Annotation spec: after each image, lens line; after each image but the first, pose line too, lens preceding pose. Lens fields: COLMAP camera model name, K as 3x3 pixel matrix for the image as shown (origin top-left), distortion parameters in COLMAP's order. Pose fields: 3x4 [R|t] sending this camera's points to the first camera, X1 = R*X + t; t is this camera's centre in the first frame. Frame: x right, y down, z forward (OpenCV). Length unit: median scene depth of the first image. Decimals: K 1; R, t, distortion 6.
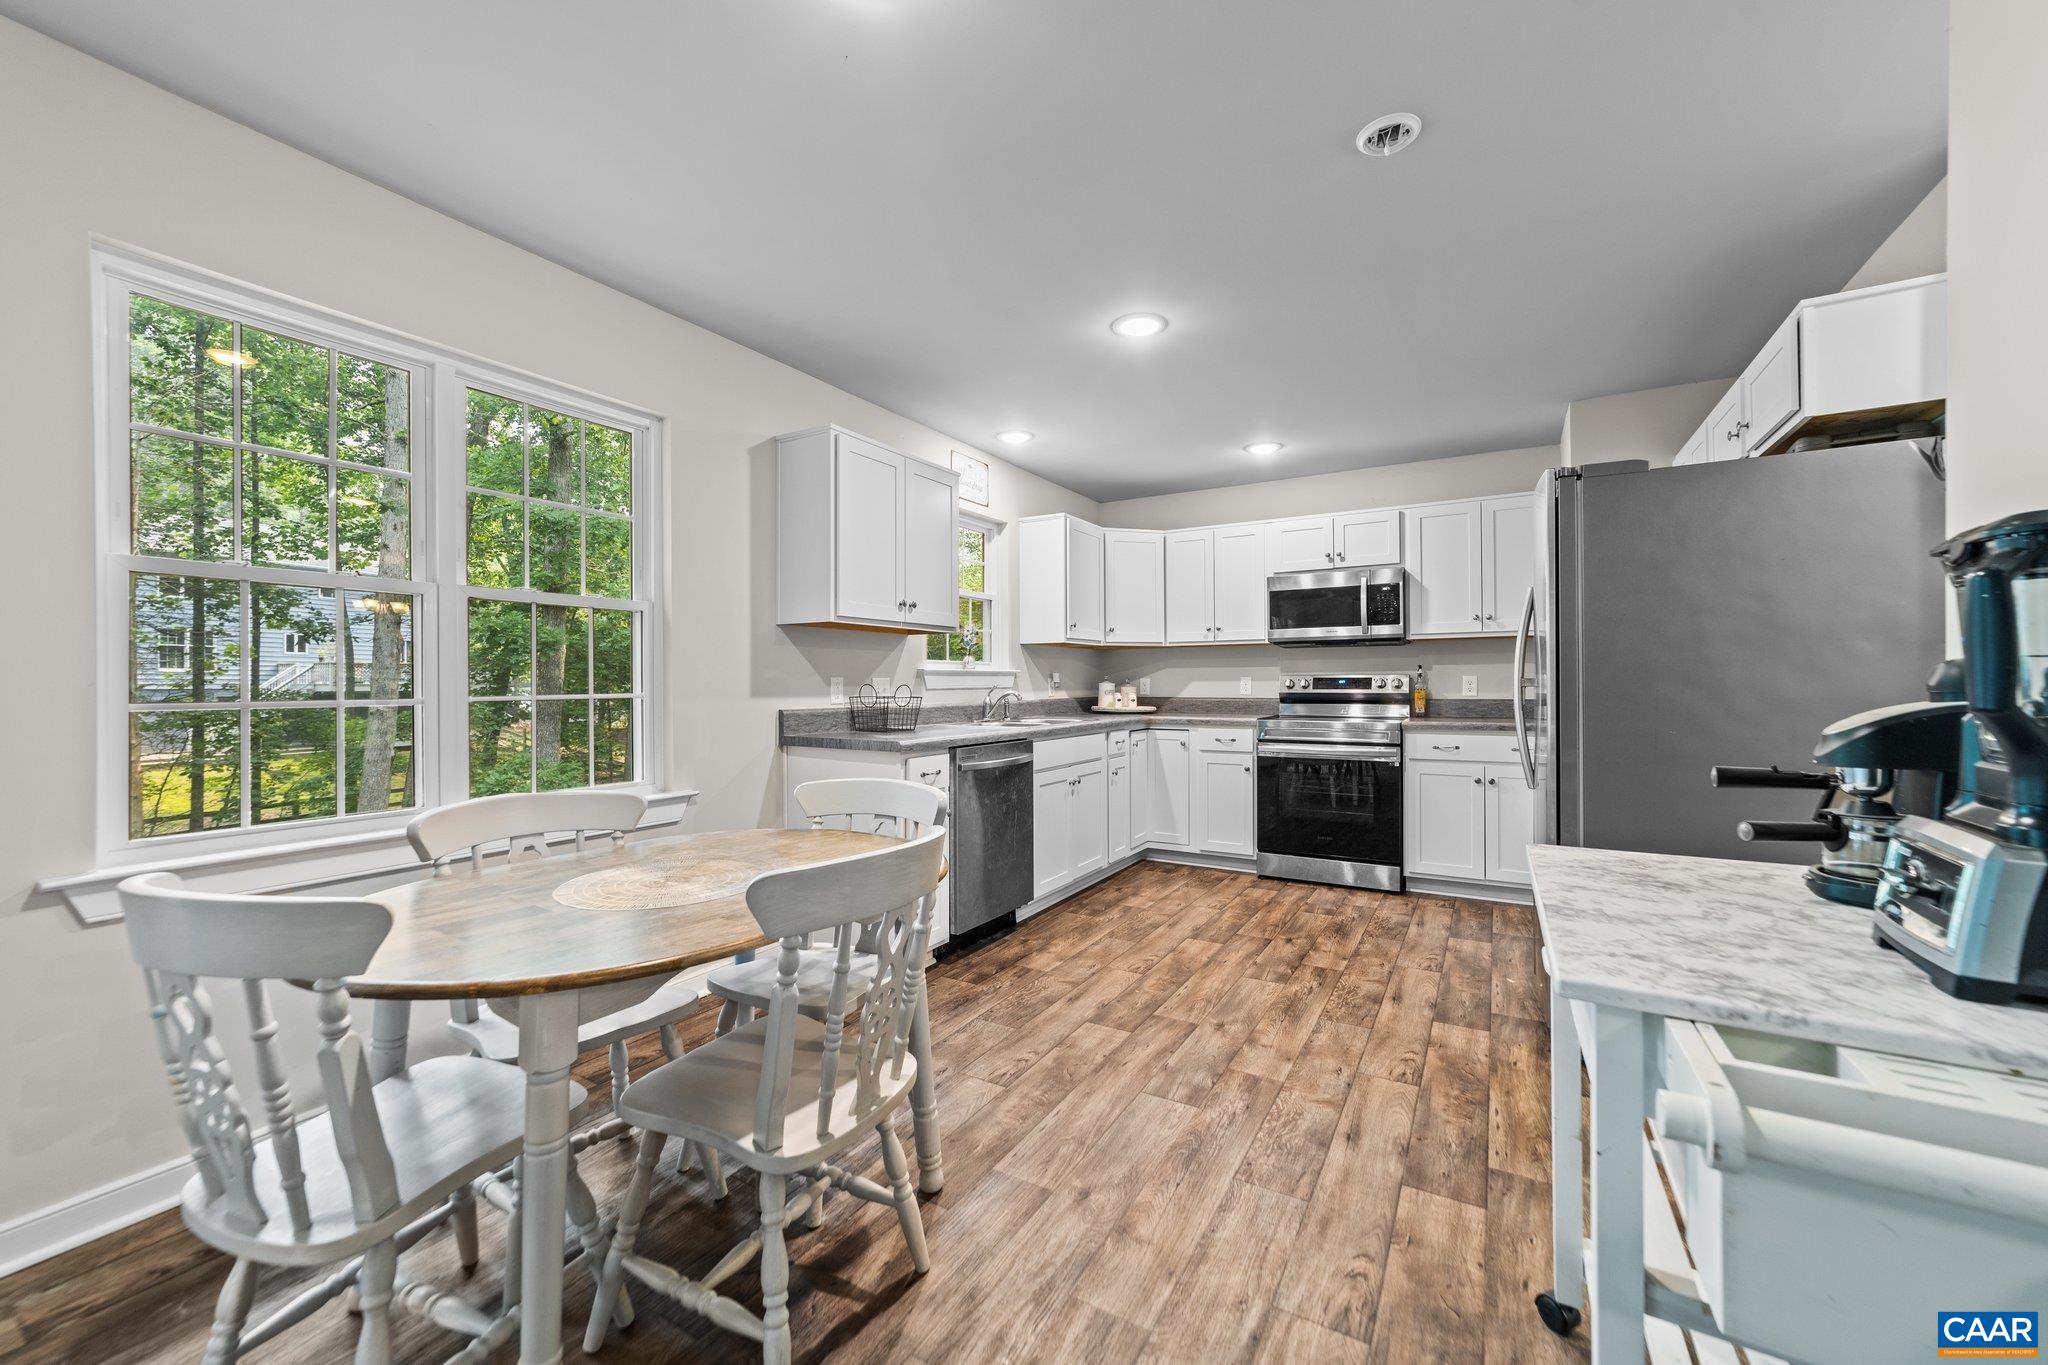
lens RADIAL K [[804.7, 0, 1011.2], [0, 804.7, 698.1], [0, 0, 1]] dist [-0.002567, 0.003756]
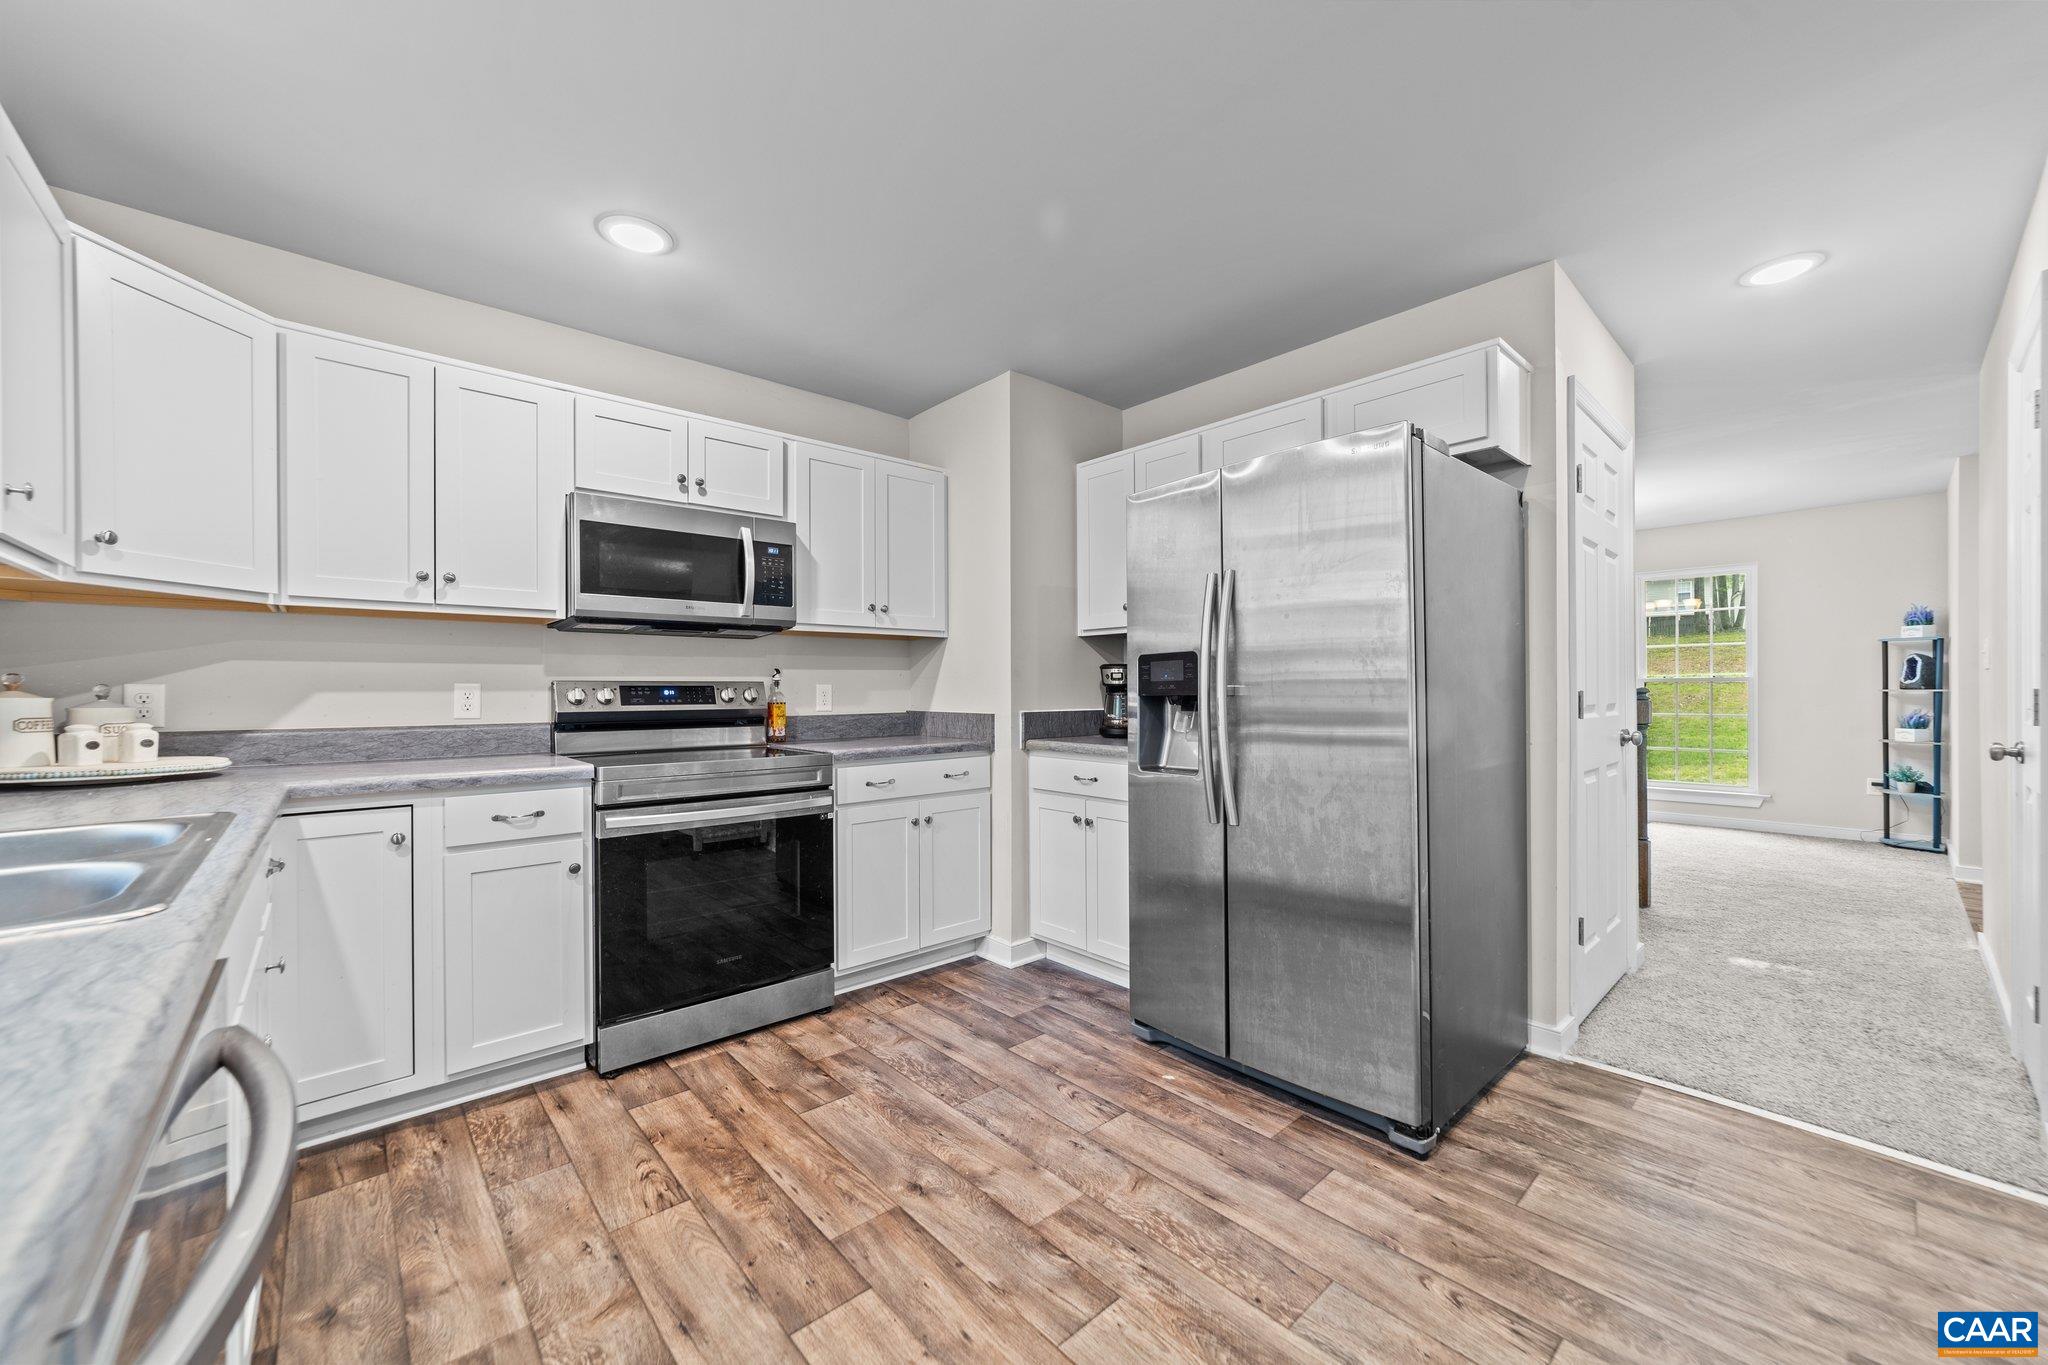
lens RADIAL K [[804.7, 0, 1032.6], [0, 804.7, 676.6], [0, 0, 1]] dist [-0.002567, 0.003756]
pose [[0.285050, 0.020707, 0.958289, -0.110544], [0.026645, 0.999209, -0.029517, -0.007654], [-0.958142, 0.033947, 0.284272, 0.637788]]
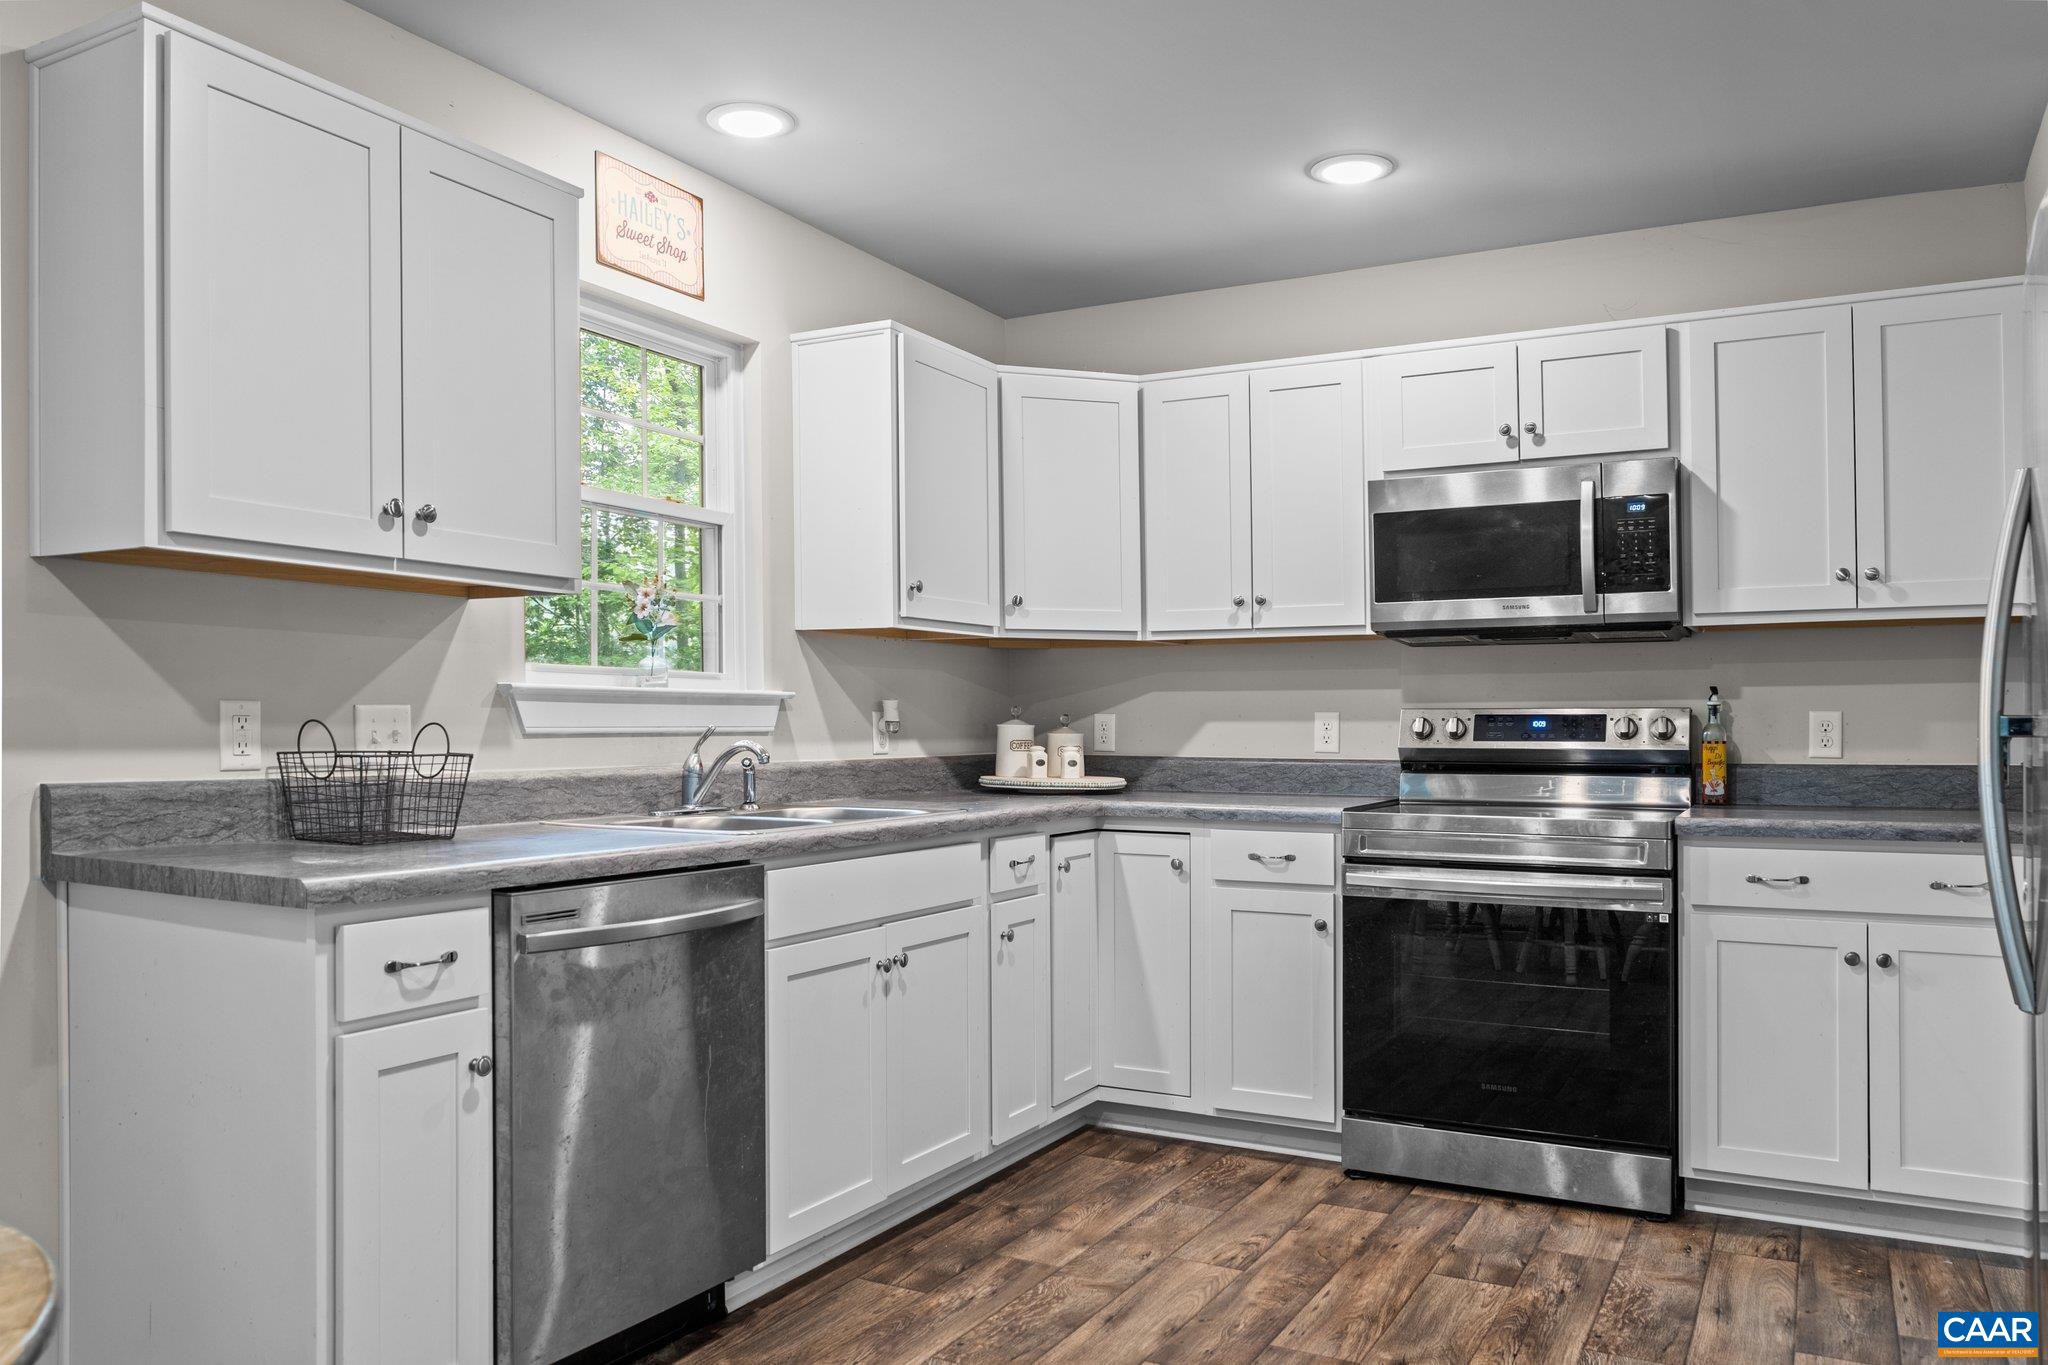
lens RADIAL K [[1539.1, 0, 985.6], [0, 1539.1, 740.8], [0, 0, 1]] dist [-0.008078, 0.018138]
pose [[0.999414, 0.004805, 0.033878, 0.093348], [-0.004414, 0.999923, -0.011620, 0.000376], [-0.033931, 0.011464, 0.999358, 0.198108]]
